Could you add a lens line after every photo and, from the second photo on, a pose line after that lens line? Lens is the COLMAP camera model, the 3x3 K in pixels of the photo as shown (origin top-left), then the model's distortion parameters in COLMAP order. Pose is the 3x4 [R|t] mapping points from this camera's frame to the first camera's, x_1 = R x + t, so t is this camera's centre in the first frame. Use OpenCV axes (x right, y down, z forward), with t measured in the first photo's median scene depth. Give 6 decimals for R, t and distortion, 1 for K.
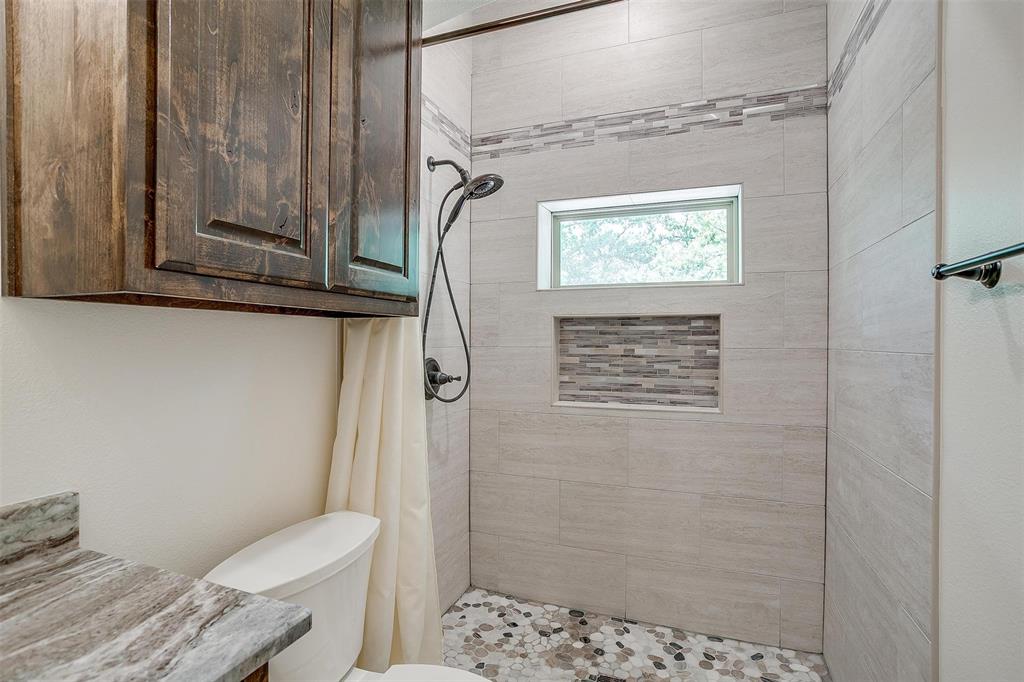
lens RADIAL K [[502.8, 0, 518.0], [0, 502.8, 332.8], [0, 0, 1]] dist [-0.054945, 0.028427]
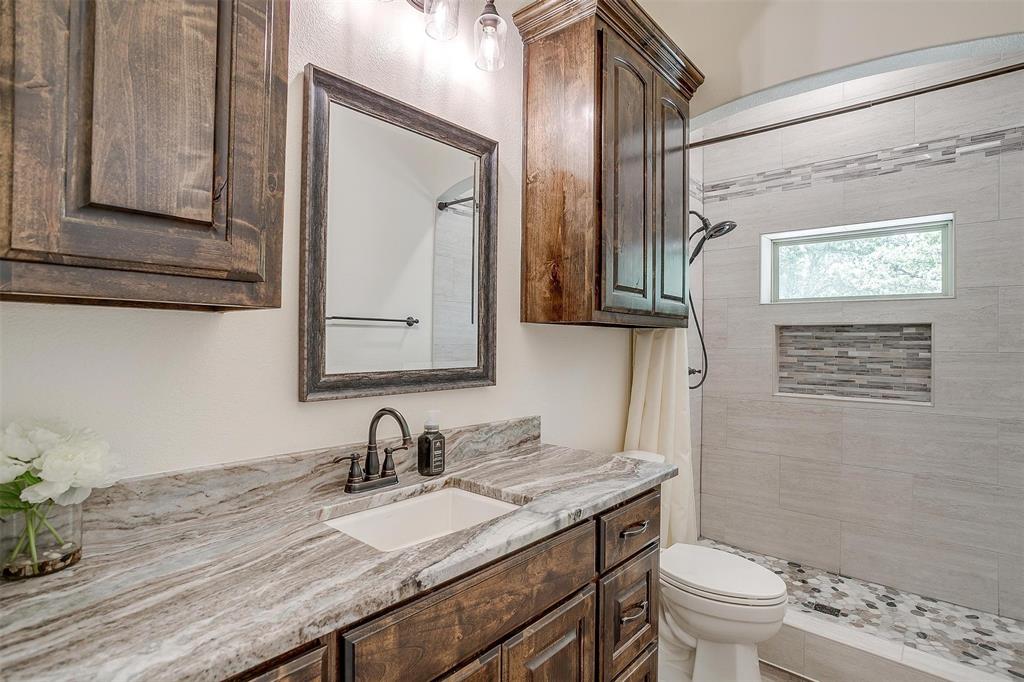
lens RADIAL K [[502.8, 0, 518.0], [0, 502.8, 332.8], [0, 0, 1]] dist [-0.054945, 0.028427]
pose [[0.934414, 0.000692, -0.356187, -0.096805], [-0.002025, 0.999992, -0.003369, -0.007658], [0.356182, 0.003870, 0.934408, -0.430561]]
